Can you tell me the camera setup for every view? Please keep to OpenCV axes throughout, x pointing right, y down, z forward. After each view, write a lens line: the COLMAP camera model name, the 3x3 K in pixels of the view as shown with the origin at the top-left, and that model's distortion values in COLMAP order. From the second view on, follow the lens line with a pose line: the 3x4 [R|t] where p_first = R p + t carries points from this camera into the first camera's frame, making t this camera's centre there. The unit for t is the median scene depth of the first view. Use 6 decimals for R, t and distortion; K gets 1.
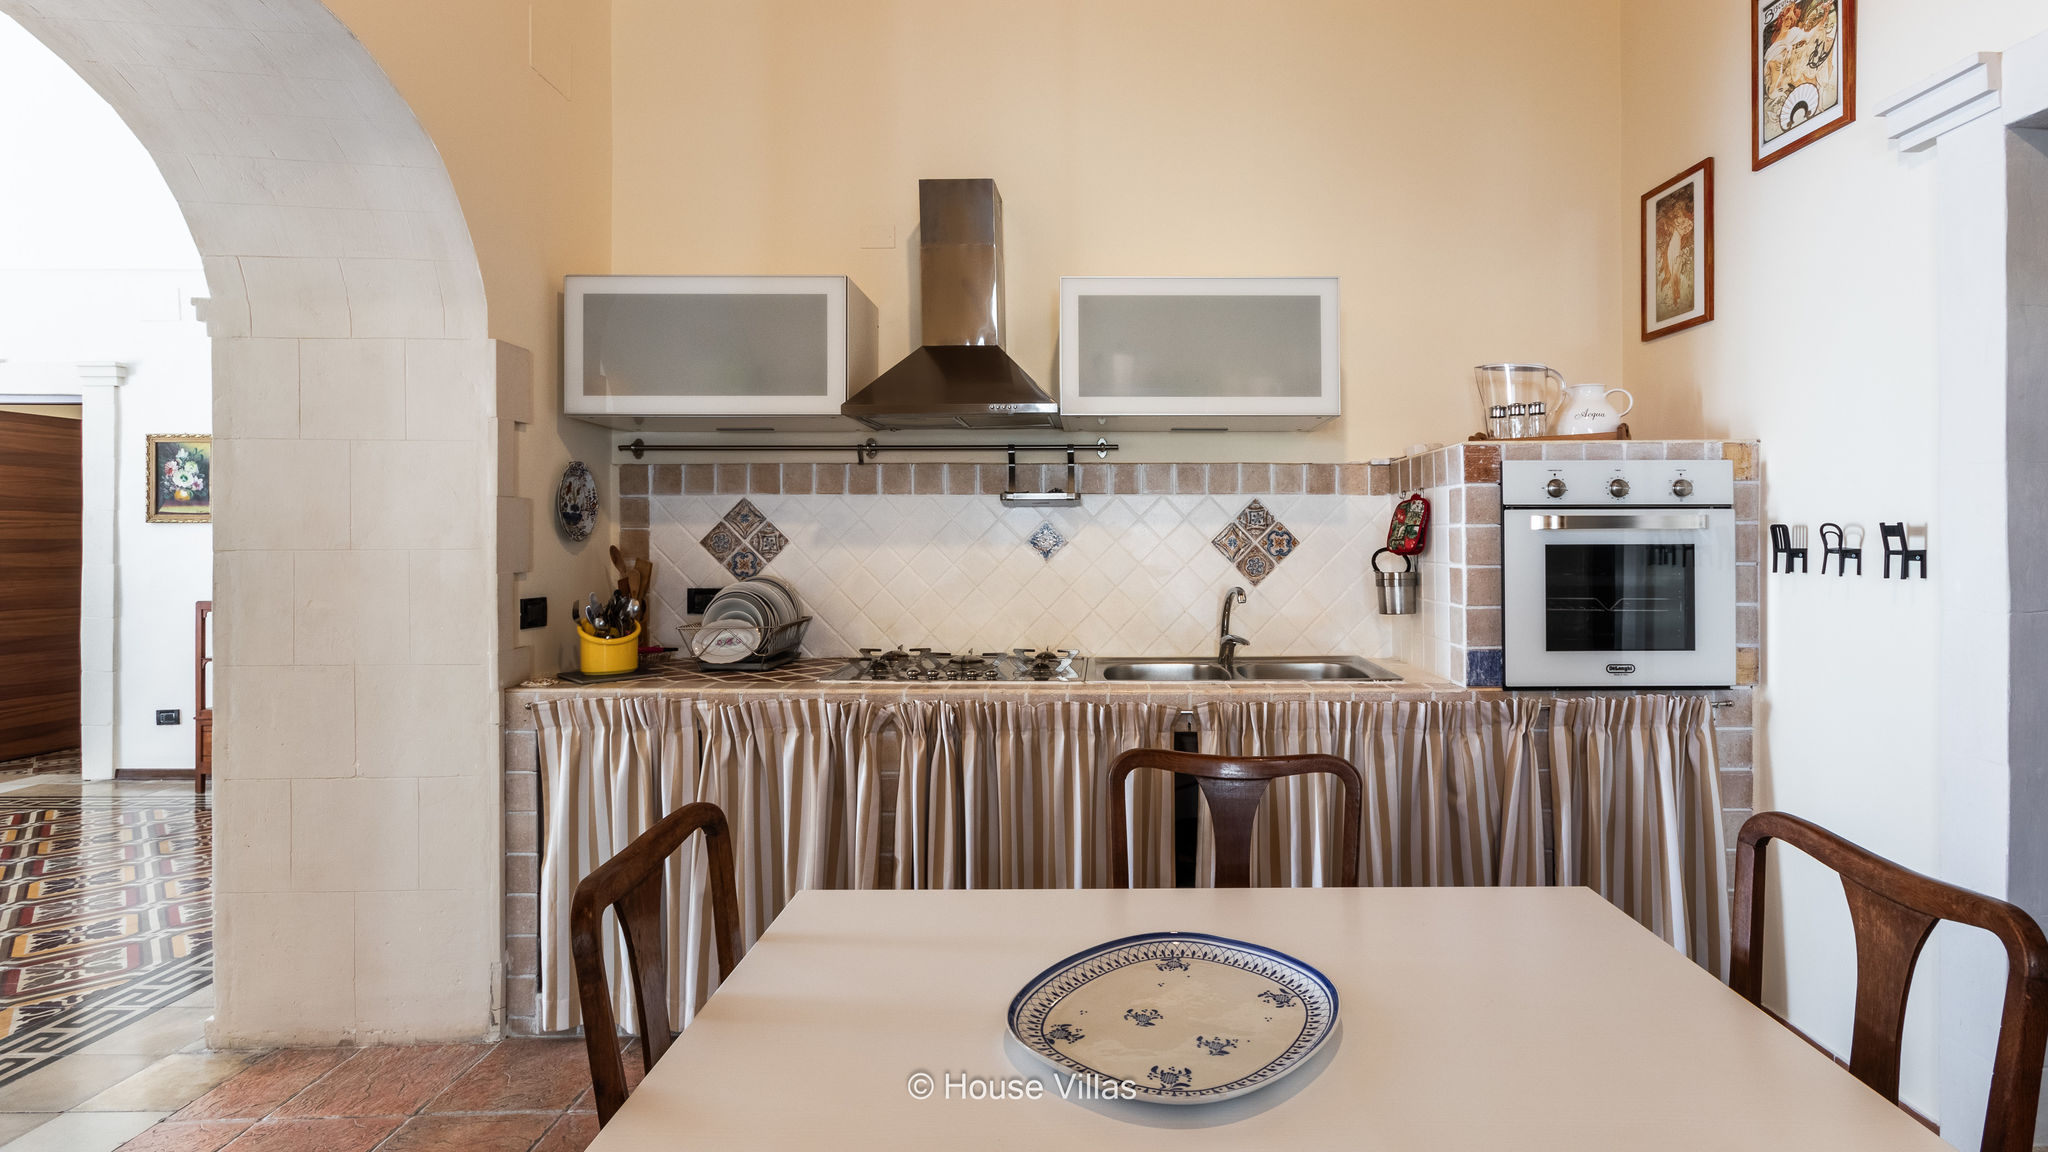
lens RADIAL K [[1004.2, 0, 1120.6], [0, 1004.2, 541.5], [0, 0, 1]] dist [0.006382, 0.000968]
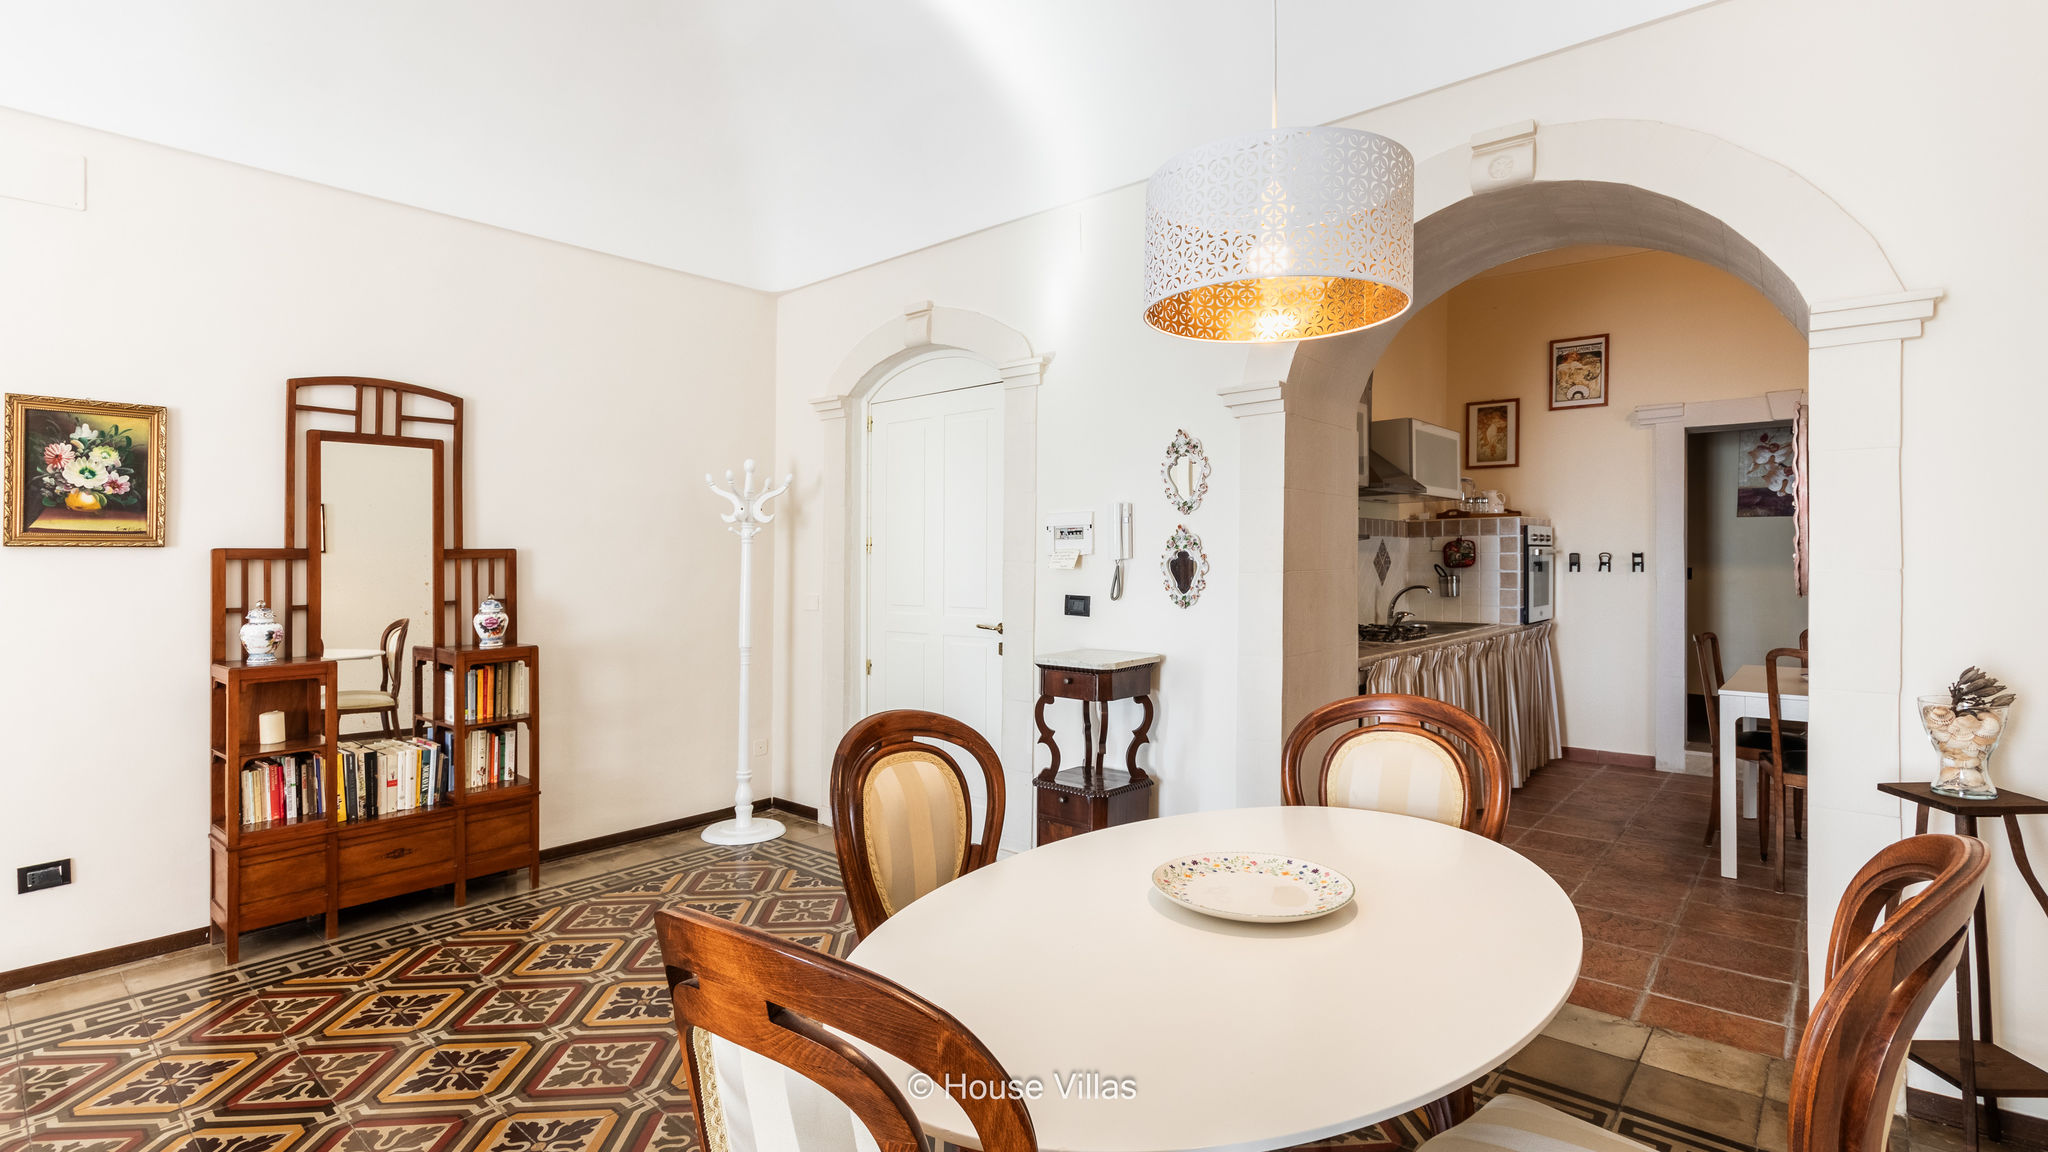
lens RADIAL K [[951.7, 0, 1002.0], [0, 951.7, 537.6], [0, 0, 1]] dist [0.001103, -0.001411]
pose [[0.673489, 0.013077, 0.739082, -1.597110], [0.010130, 0.999586, -0.026918, -0.004663], [-0.739128, 0.025616, 0.673077, 0.340443]]
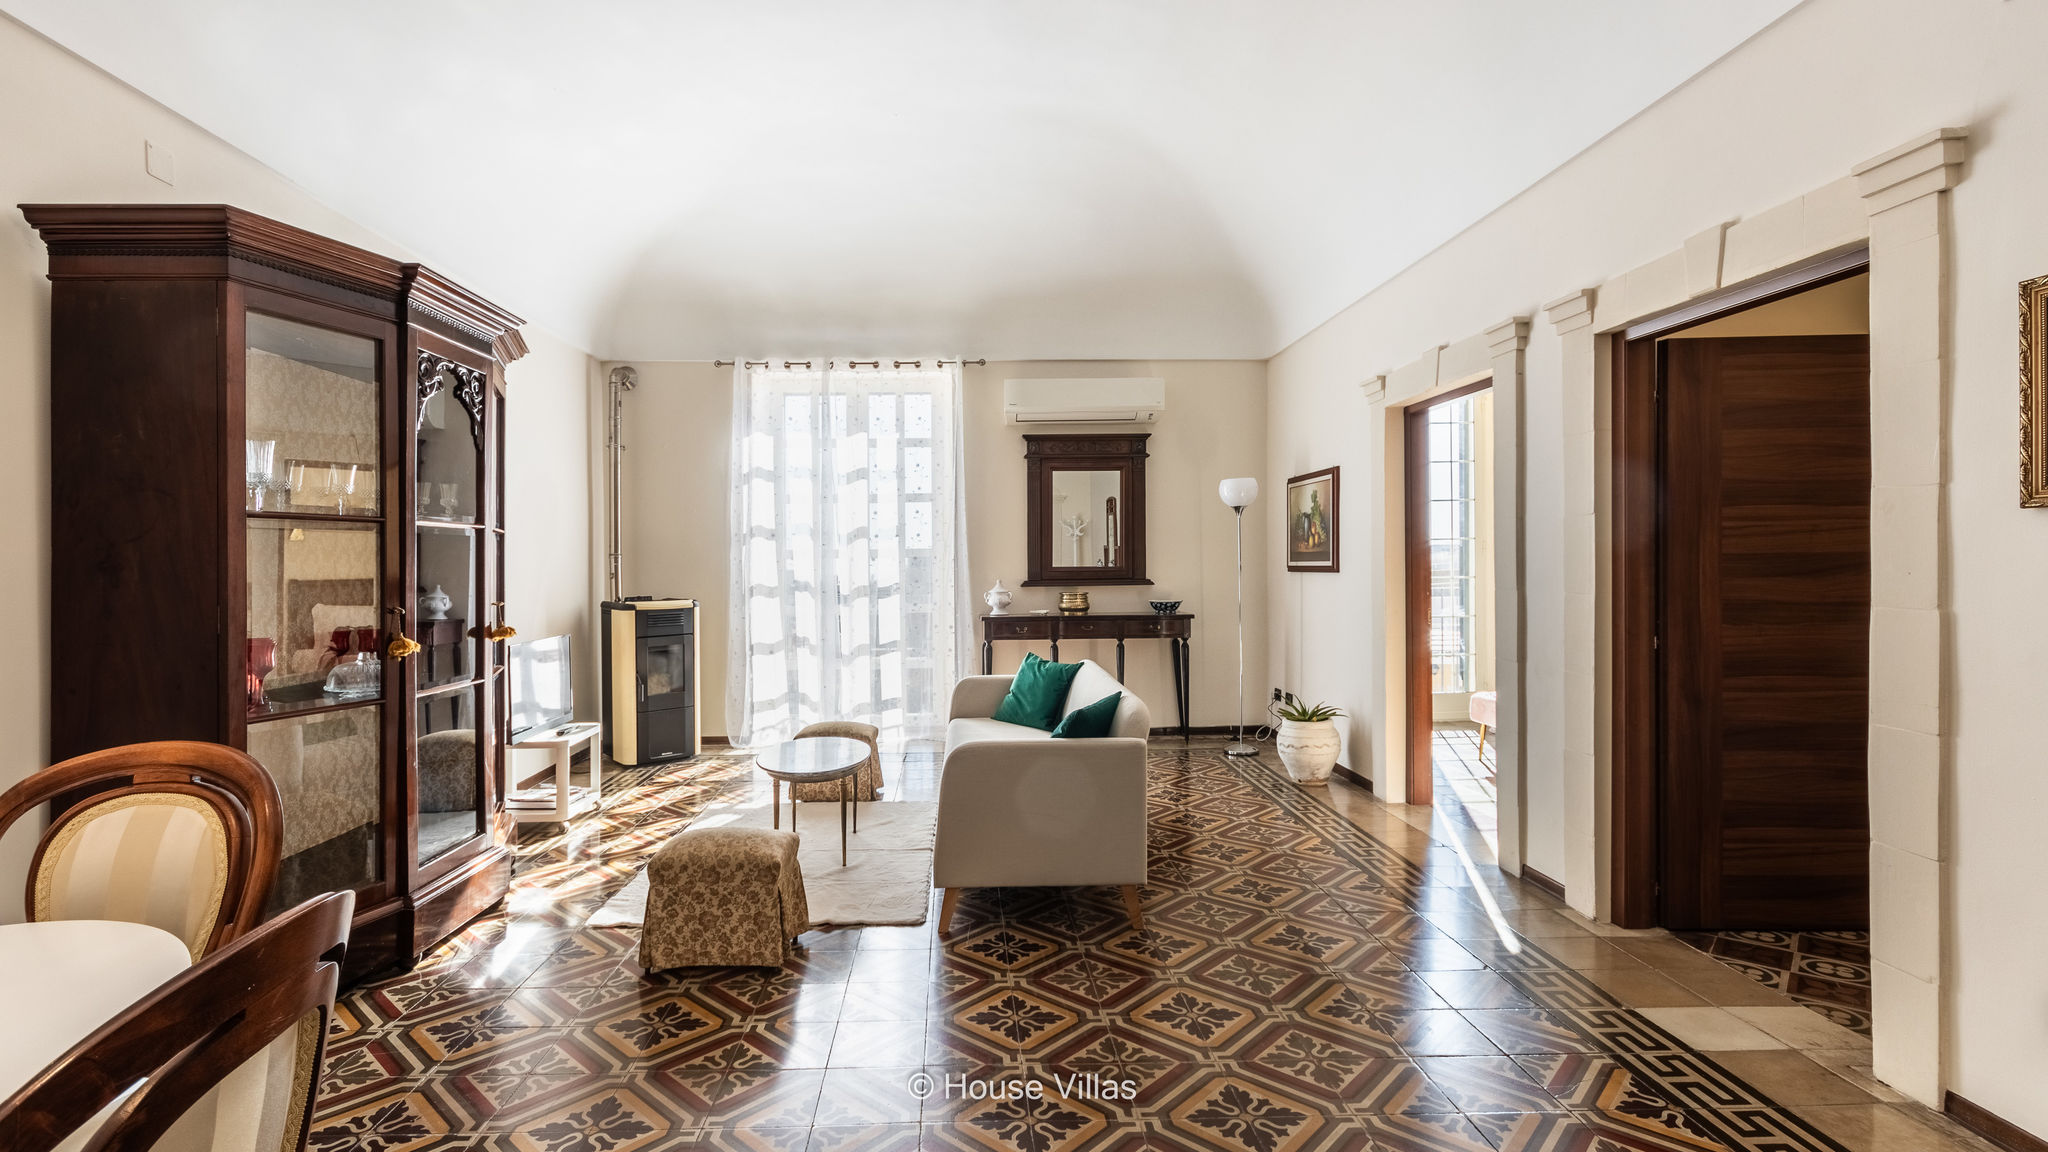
lens RADIAL K [[951.7, 0, 953.5], [0, 951.7, 558.1], [0, 0, 1]] dist [0.001103, -0.001411]
pose [[-0.011122, -0.007990, -0.999906, -0.982190], [0.010182, 0.999915, -0.008103, 0.000123], [0.999886, -0.010271, -0.011040, 0.988121]]
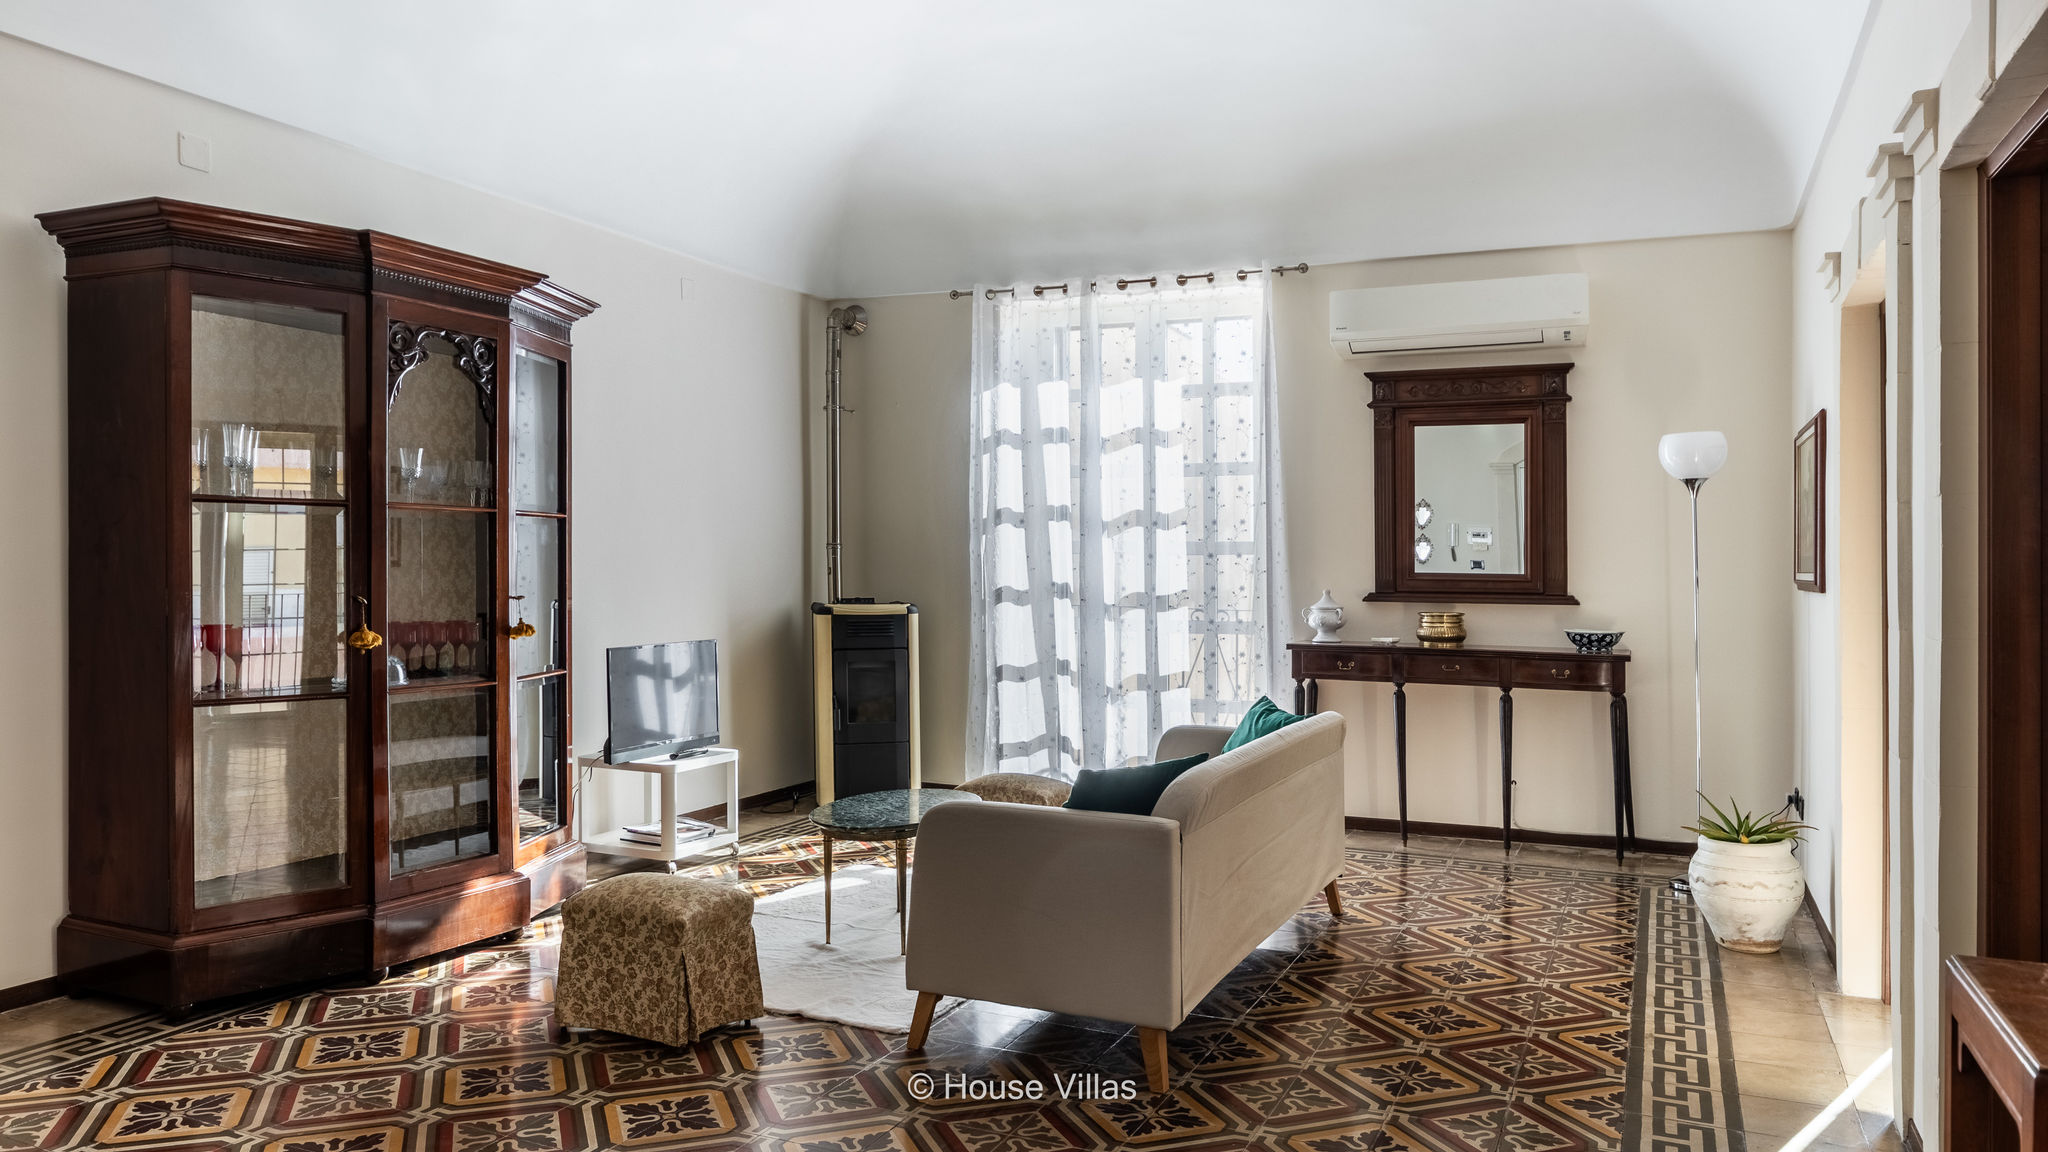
lens RADIAL K [[1352.7, 0, 946.7], [0, 1352.7, 569.4], [0, 0, 1]] dist [-0.005570, -0.005172]
pose [[-0.444556, -0.000285, -0.895751, -1.030362], [-0.010979, 0.999927, 0.005131, -0.002343], [0.895684, 0.012116, -0.444526, 1.433285]]
